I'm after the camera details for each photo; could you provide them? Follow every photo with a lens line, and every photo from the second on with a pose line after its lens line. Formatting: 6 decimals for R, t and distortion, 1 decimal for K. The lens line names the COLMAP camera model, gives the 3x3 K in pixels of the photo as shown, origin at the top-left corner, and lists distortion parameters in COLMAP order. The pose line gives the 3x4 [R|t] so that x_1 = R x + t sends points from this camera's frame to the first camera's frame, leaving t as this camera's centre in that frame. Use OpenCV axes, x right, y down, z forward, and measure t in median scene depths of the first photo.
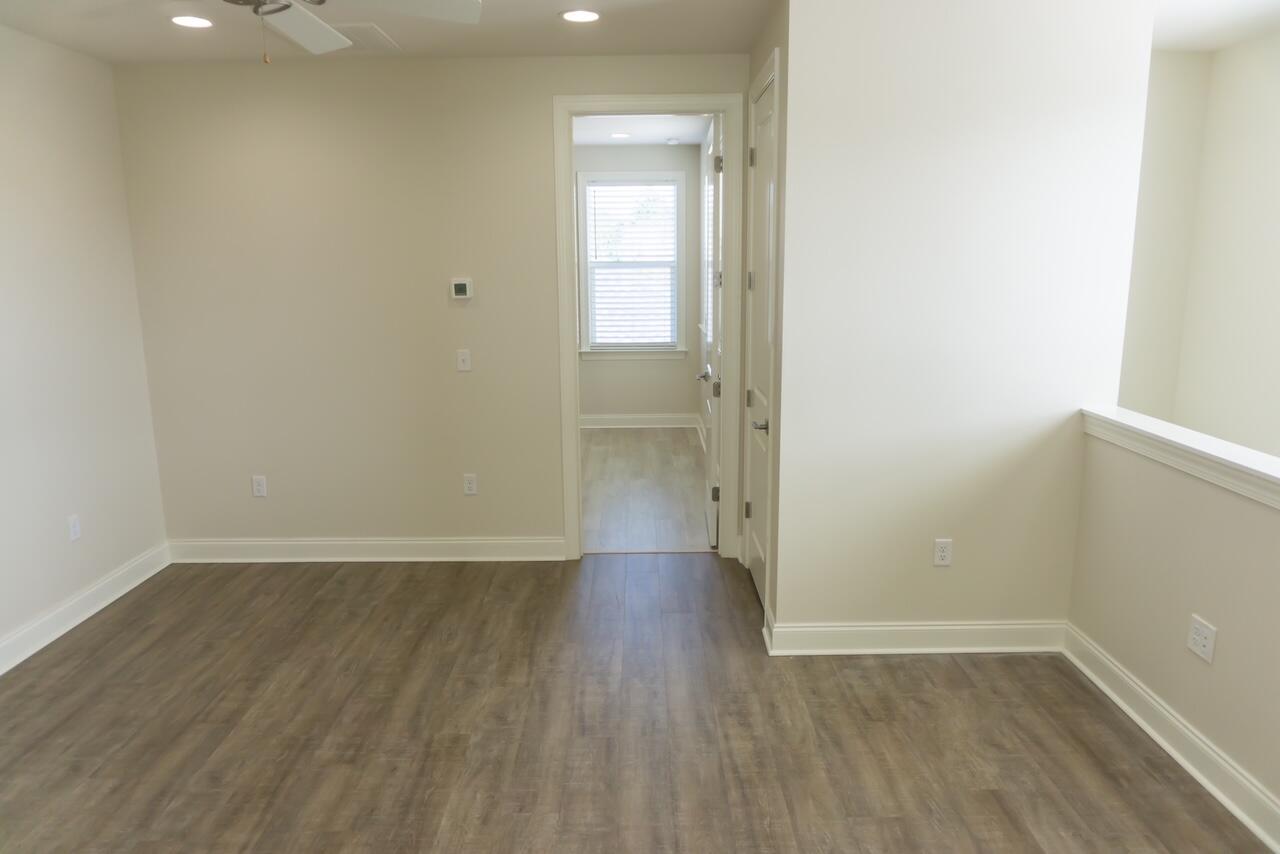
lens RADIAL K [[852.4, 0, 640.0], [0, 852.4, 427.0], [0, 0, 1]] dist [-0.002003, -0.002971]
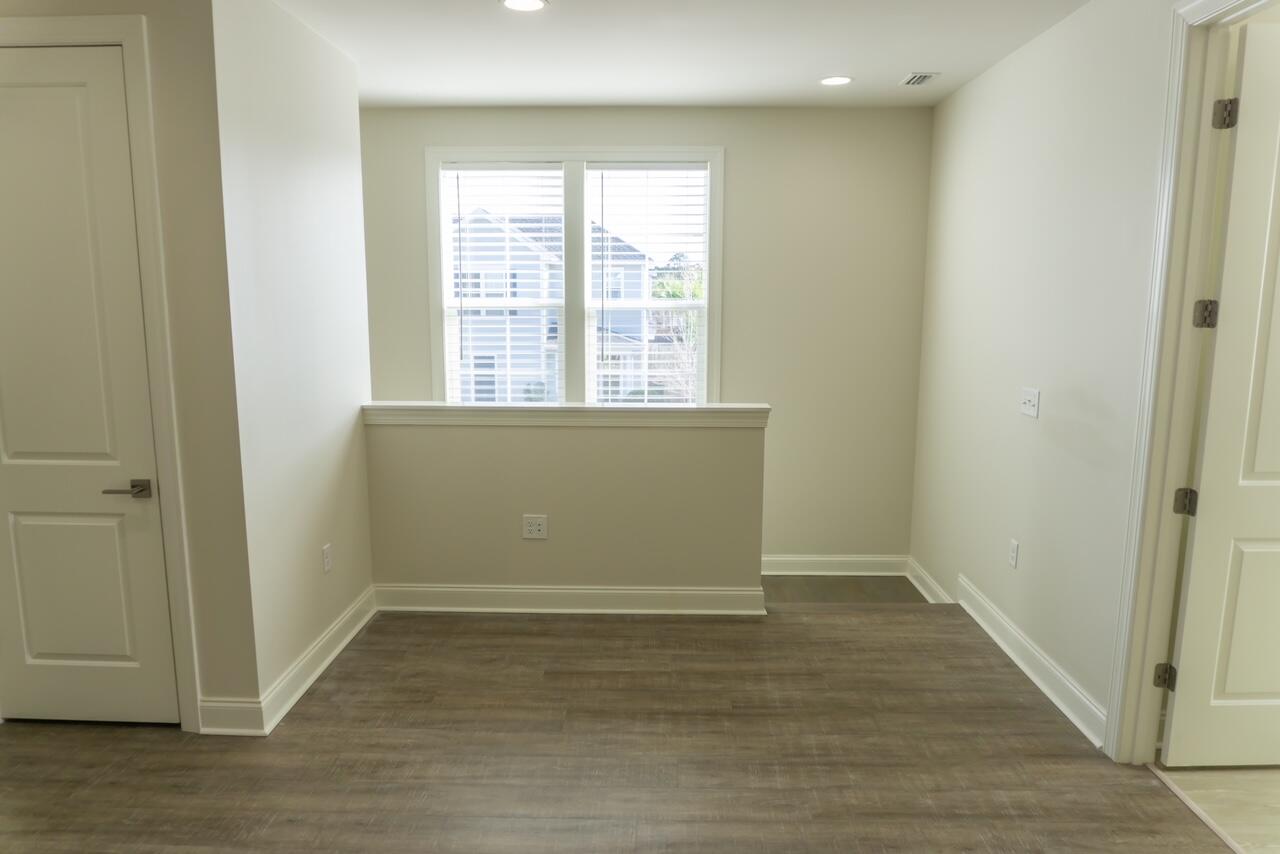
lens RADIAL K [[857.9, 0, 632.5], [0, 857.9, 421.7], [0, 0, 1]] dist [-0.000759, -0.023458]
pose [[0.045165, -0.145666, 0.988302, -0.747589], [0.192187, 0.972098, 0.134494, -0.099703], [-0.980318, 0.183864, 0.071900, 0.604757]]
